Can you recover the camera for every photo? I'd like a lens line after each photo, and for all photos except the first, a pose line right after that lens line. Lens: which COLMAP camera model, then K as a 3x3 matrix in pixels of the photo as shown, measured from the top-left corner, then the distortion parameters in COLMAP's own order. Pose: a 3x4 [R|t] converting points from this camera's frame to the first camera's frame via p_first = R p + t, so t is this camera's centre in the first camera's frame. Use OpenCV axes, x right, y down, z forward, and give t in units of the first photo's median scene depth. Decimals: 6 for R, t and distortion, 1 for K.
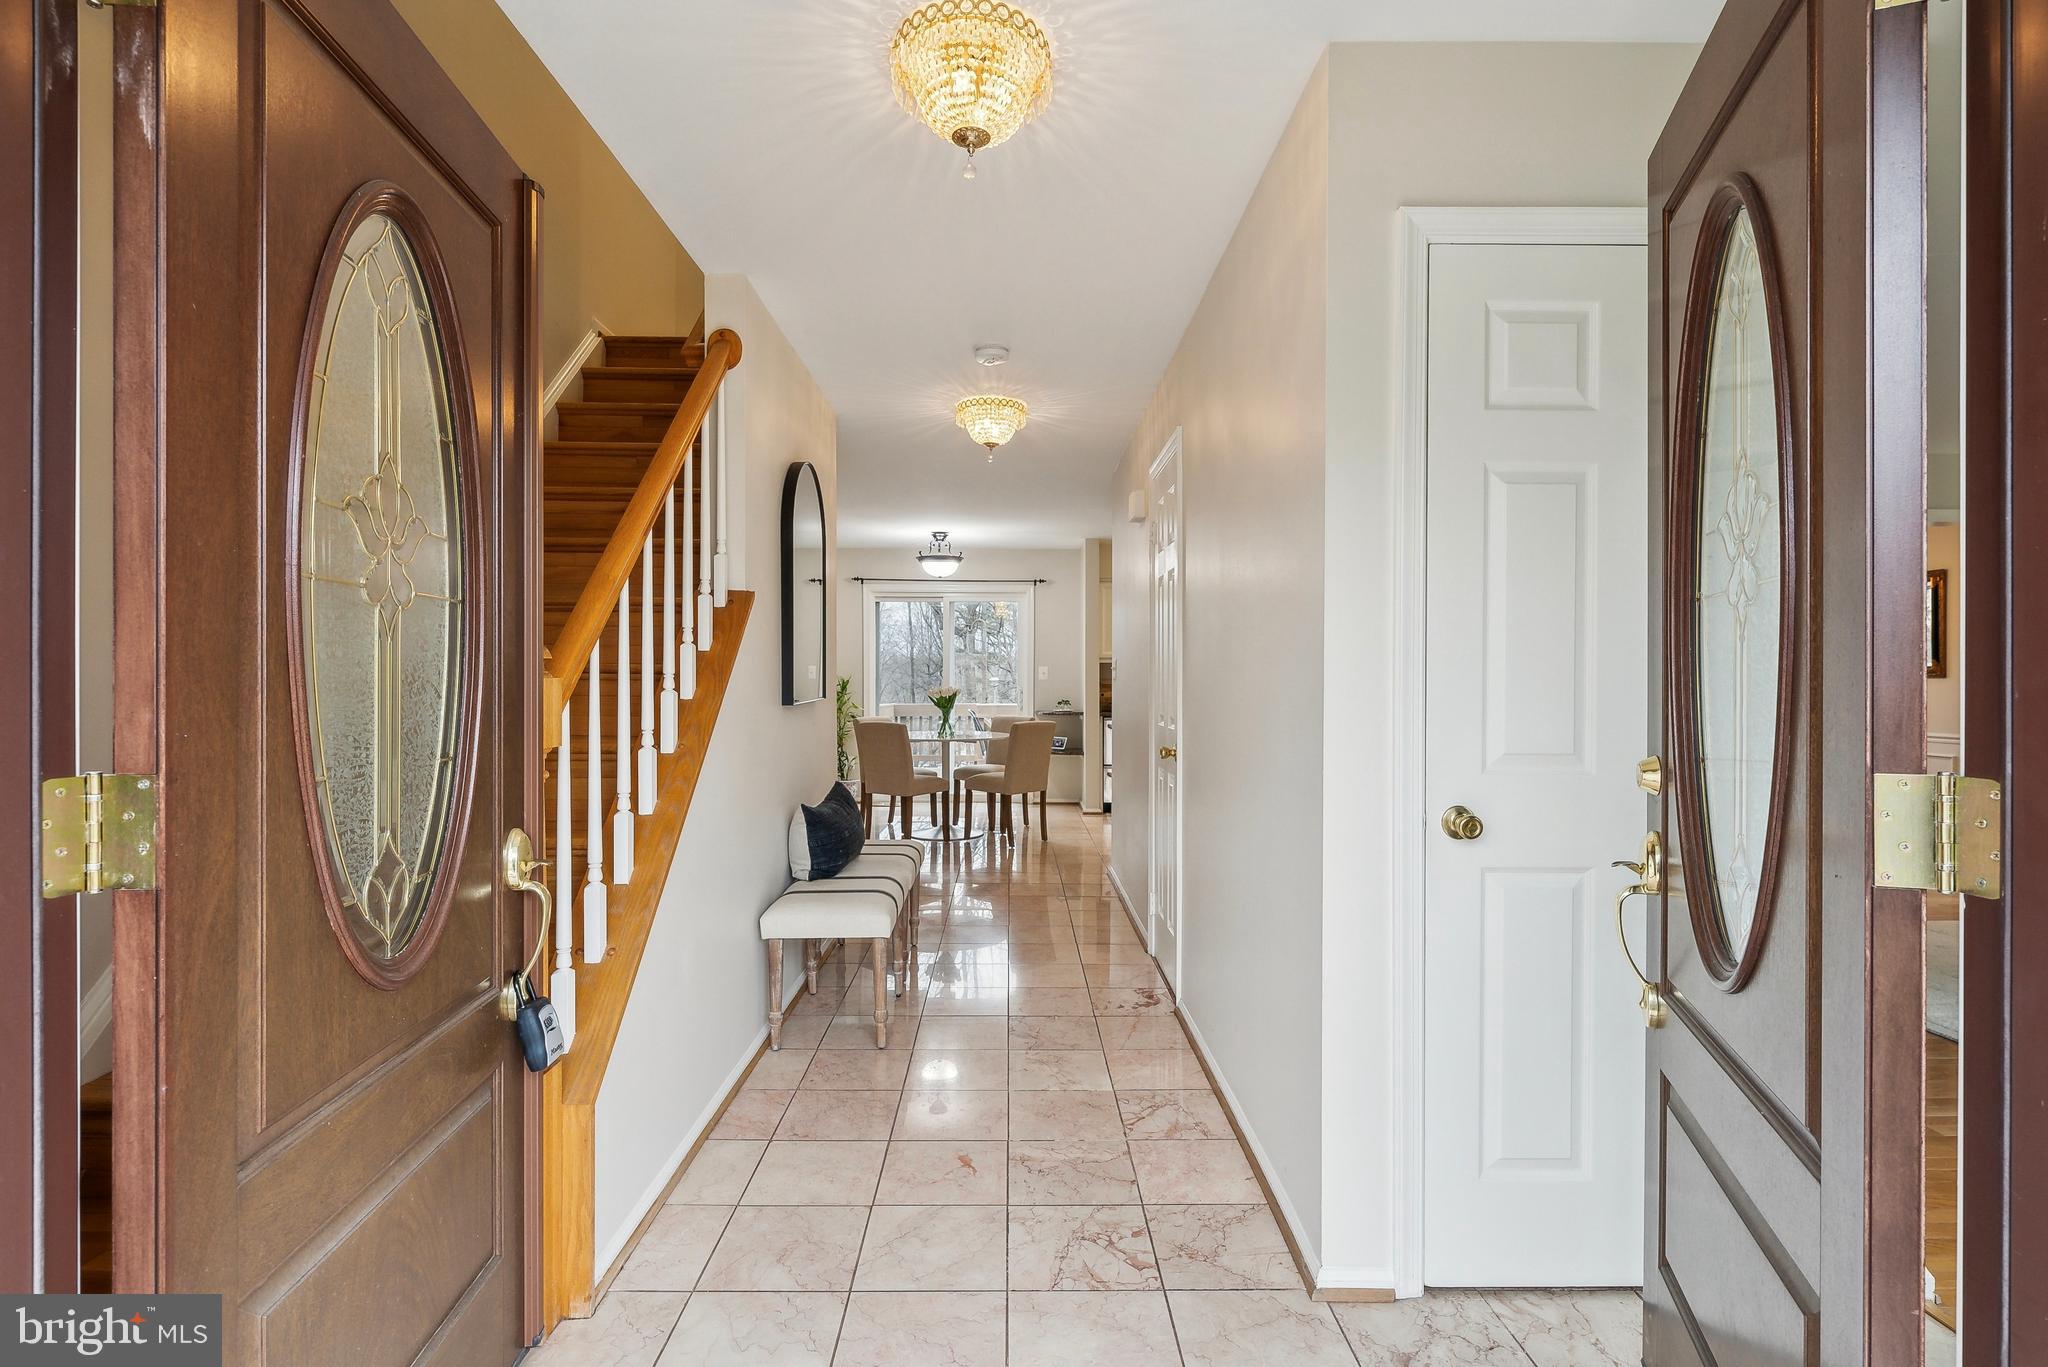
lens RADIAL K [[1000.3, 0, 1026.7], [0, 1000.3, 679.1], [0, 0, 1]] dist [0.000221, -0.000004]
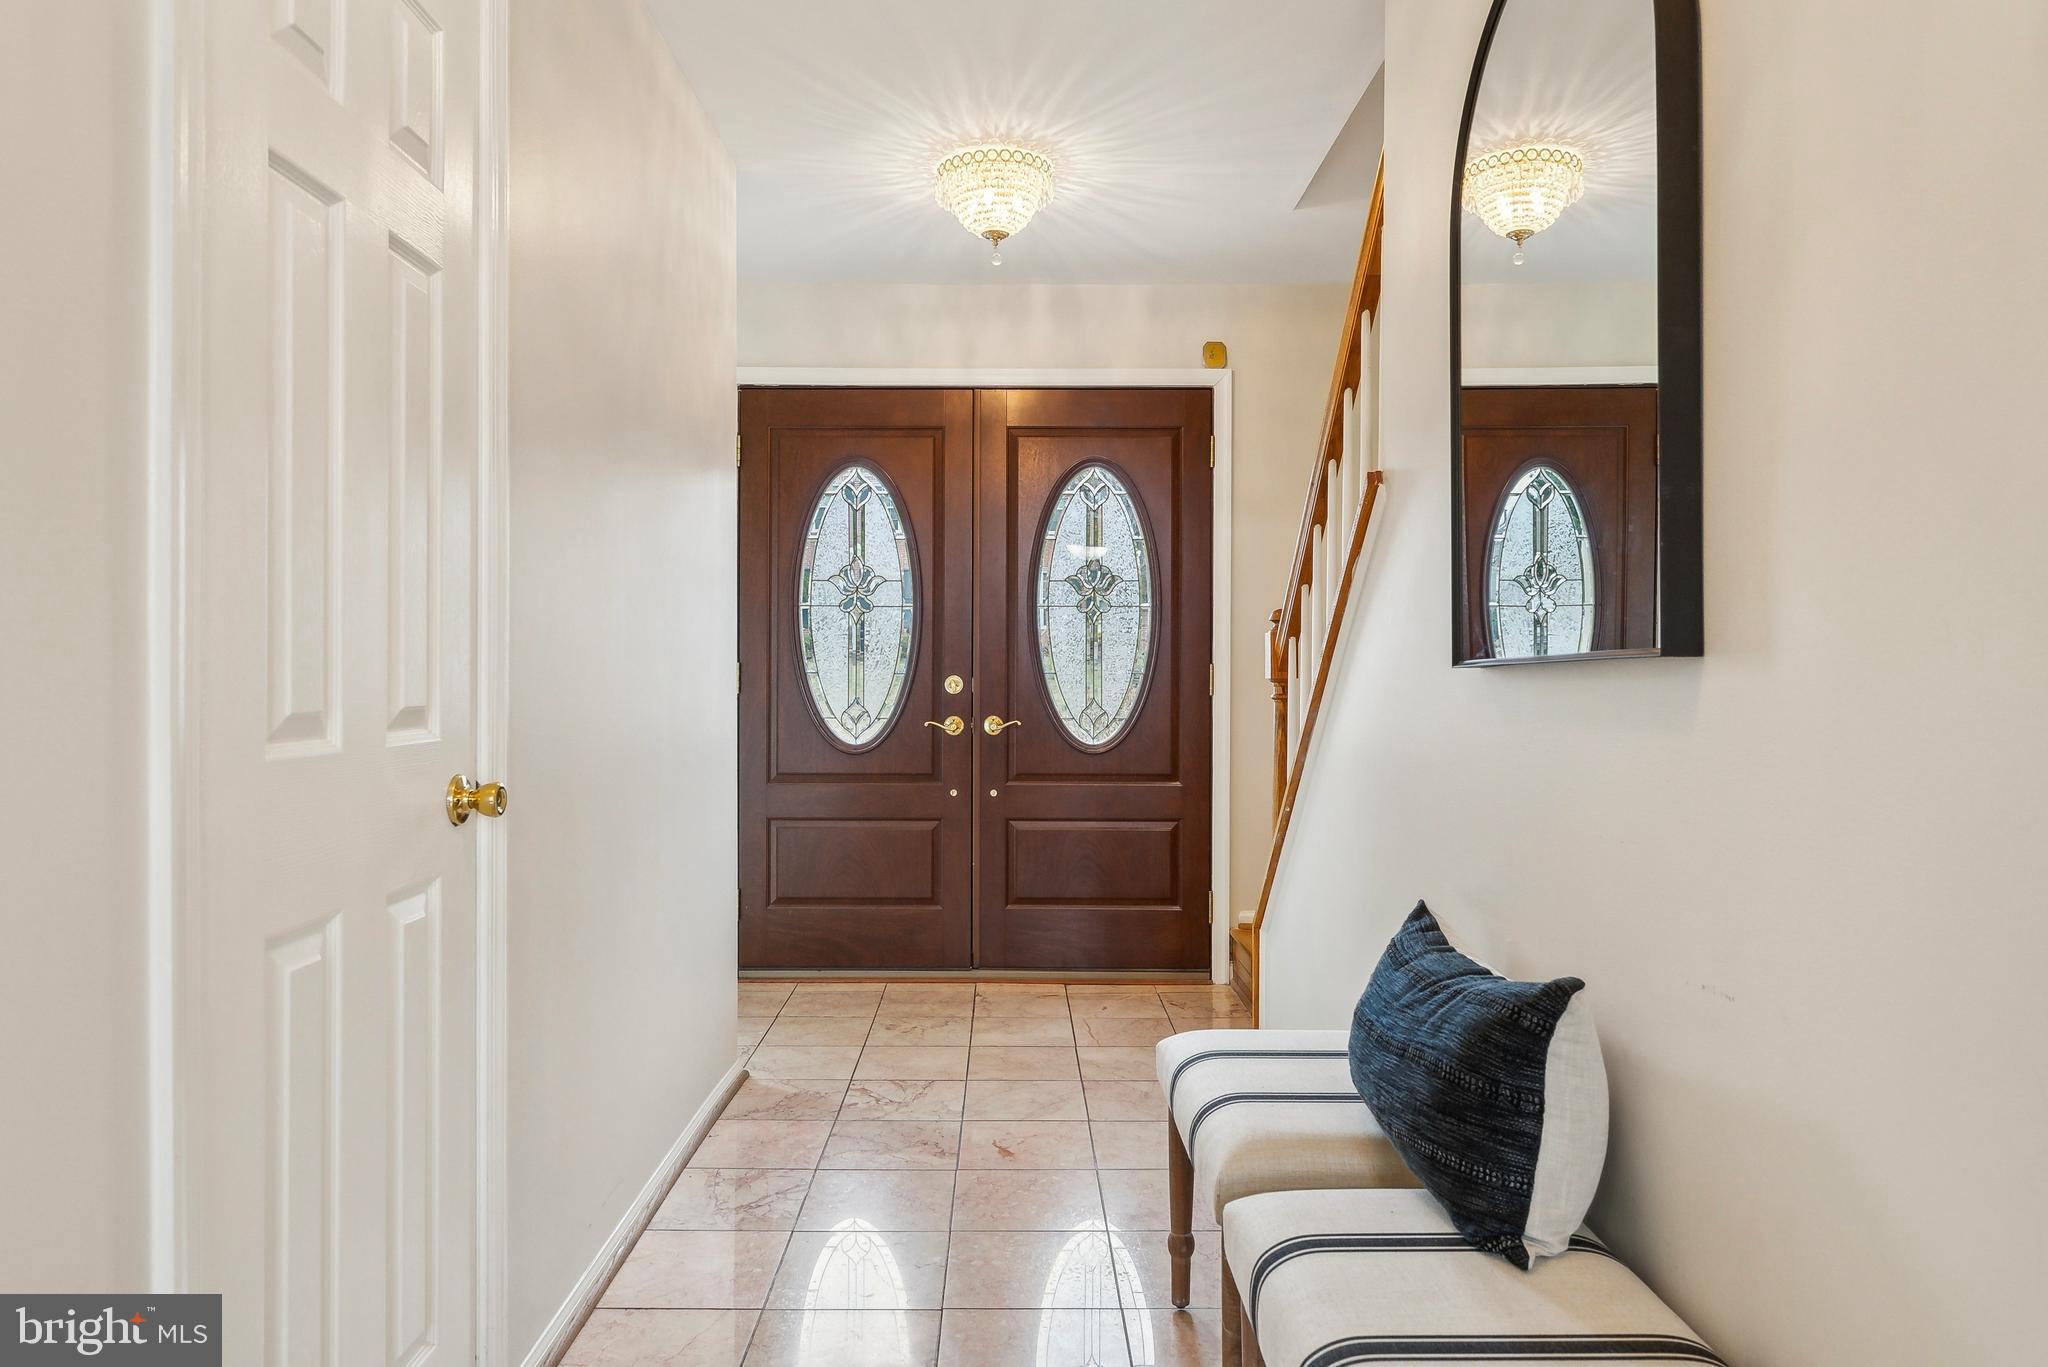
lens RADIAL K [[1302.3, 0, 1023.6], [0, 1302.3, 673.7], [0, 0, 1]] dist [0.000054, 0.000002]
pose [[-0.999979, 0.000049, 0.006442, -0.095961], [0.000136, 0.999908, 0.013566, 0.030810], [-0.006440, 0.013567, -0.999887, 2.445070]]
